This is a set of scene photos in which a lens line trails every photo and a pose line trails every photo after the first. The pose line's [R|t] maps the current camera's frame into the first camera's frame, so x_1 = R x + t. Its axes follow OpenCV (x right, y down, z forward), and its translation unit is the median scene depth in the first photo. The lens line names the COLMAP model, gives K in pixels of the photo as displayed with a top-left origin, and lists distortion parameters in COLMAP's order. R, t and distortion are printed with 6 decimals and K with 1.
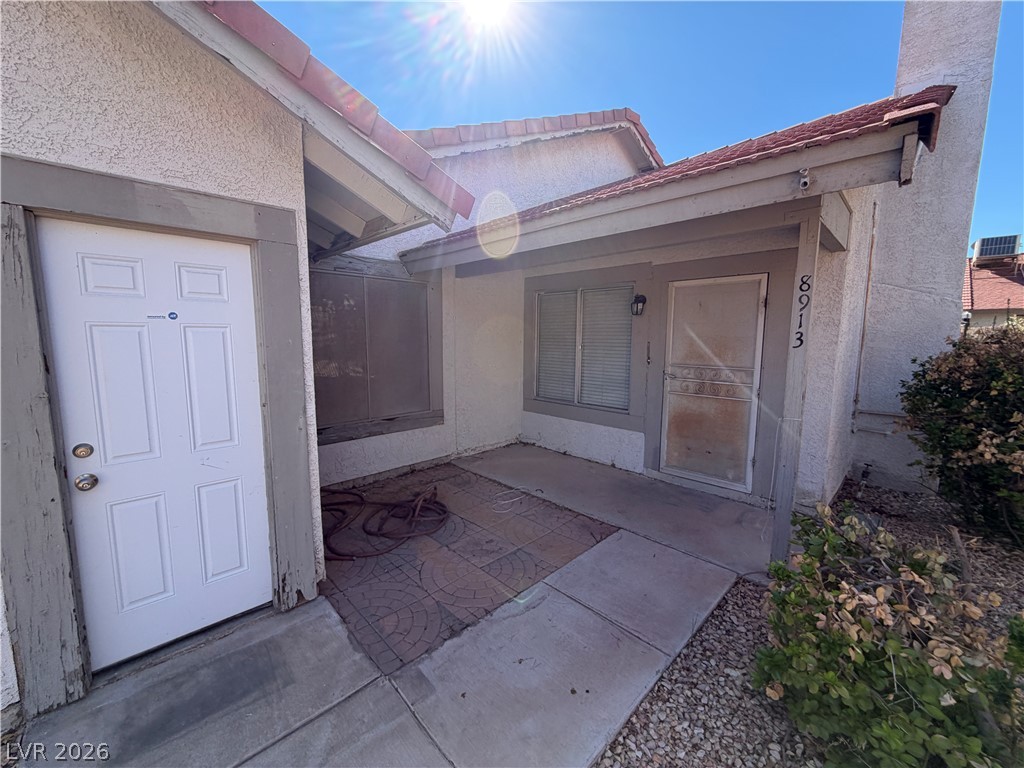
lens RADIAL K [[408.2, 0, 511.9], [0, 408.2, 384.4], [0, 0, 1]] dist [-0.000081, 0.000244]
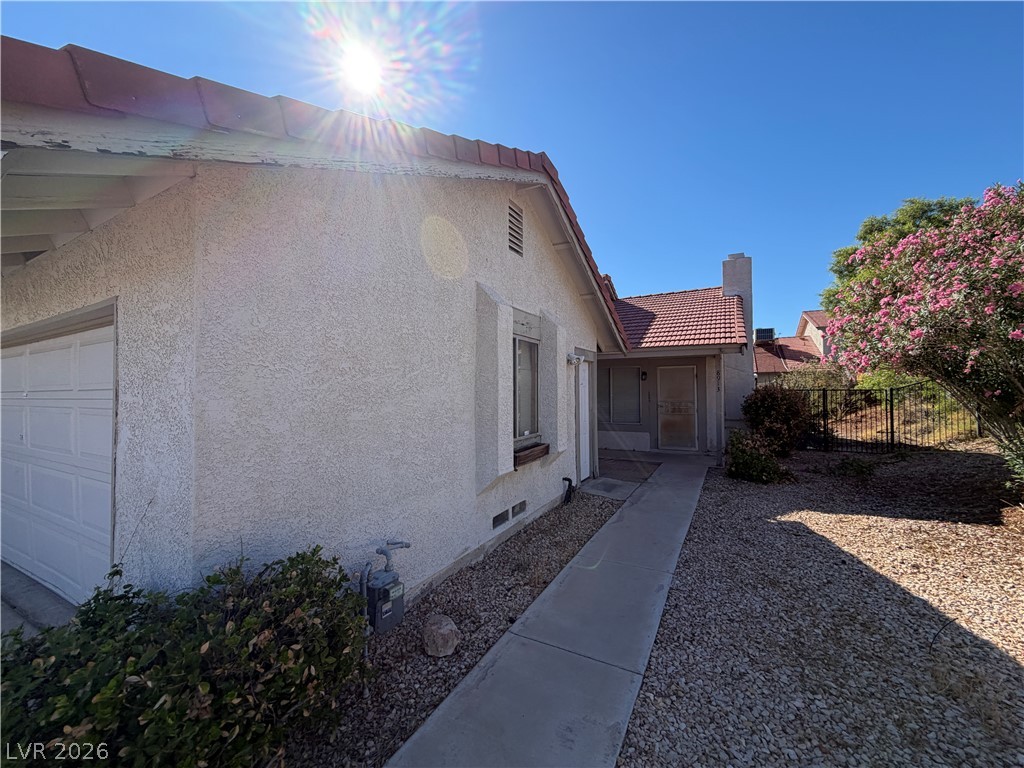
lens RADIAL K [[408.2, 0, 511.9], [0, 408.2, 382.5], [0, 0, 1]] dist [-0.000081, 0.000244]
pose [[0.956720, -0.009807, 0.290845, -1.099387], [0.052243, 0.988983, -0.138503, 0.124845], [-0.286283, 0.147703, 0.946692, -0.986786]]
